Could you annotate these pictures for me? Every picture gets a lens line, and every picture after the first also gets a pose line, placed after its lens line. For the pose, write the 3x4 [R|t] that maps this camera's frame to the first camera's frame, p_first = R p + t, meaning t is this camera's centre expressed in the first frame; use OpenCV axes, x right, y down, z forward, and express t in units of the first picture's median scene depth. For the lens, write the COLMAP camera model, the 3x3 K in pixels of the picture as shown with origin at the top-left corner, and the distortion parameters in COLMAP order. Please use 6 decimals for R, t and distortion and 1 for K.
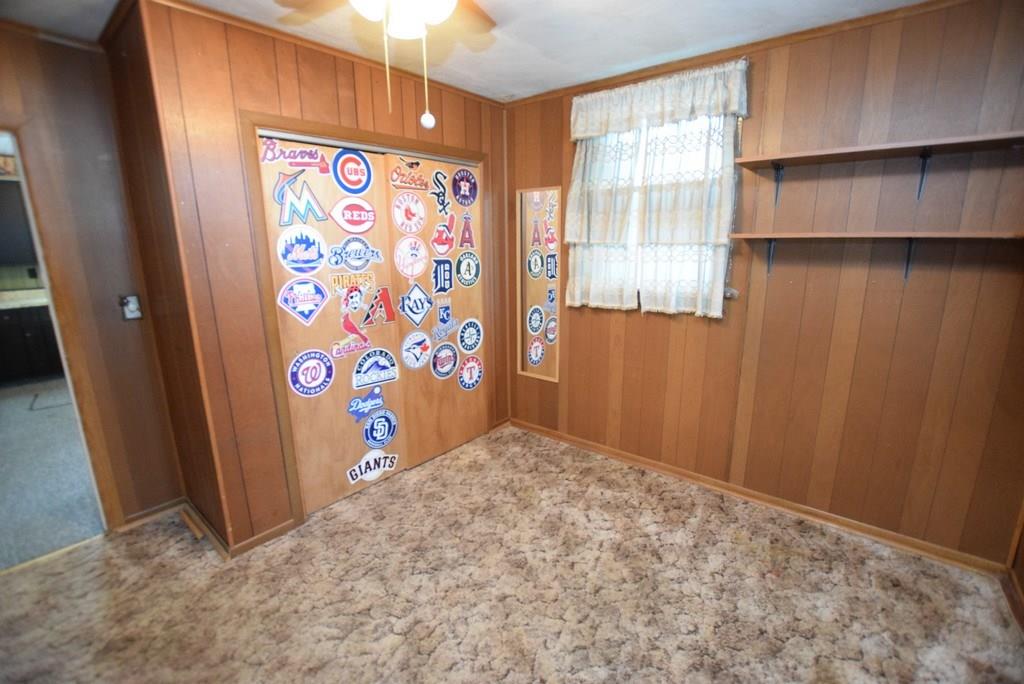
lens RADIAL K [[452.2, 0, 515.1], [0, 452.2, 342.4], [0, 0, 1]] dist [-0.032443, 0.001788]
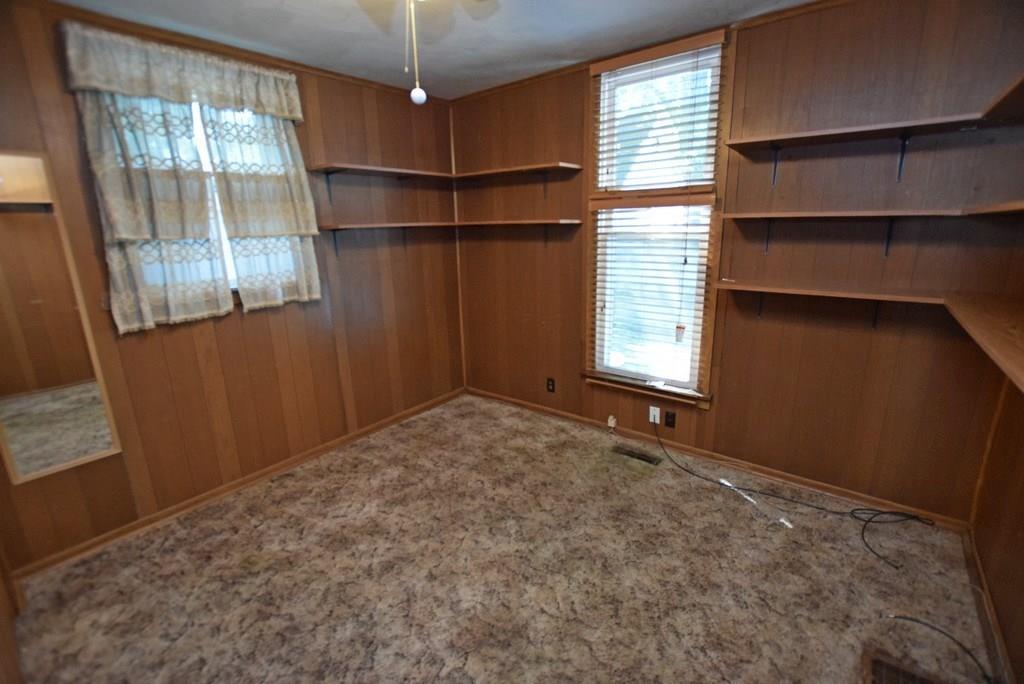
lens RADIAL K [[452.2, 0, 515.1], [0, 452.2, 342.4], [0, 0, 1]] dist [-0.032443, 0.001788]
pose [[-0.027813, -0.238859, 0.970656, -0.710238], [0.246766, 0.939338, 0.238223, -0.102374], [-0.968676, 0.246151, 0.032817, 0.514010]]
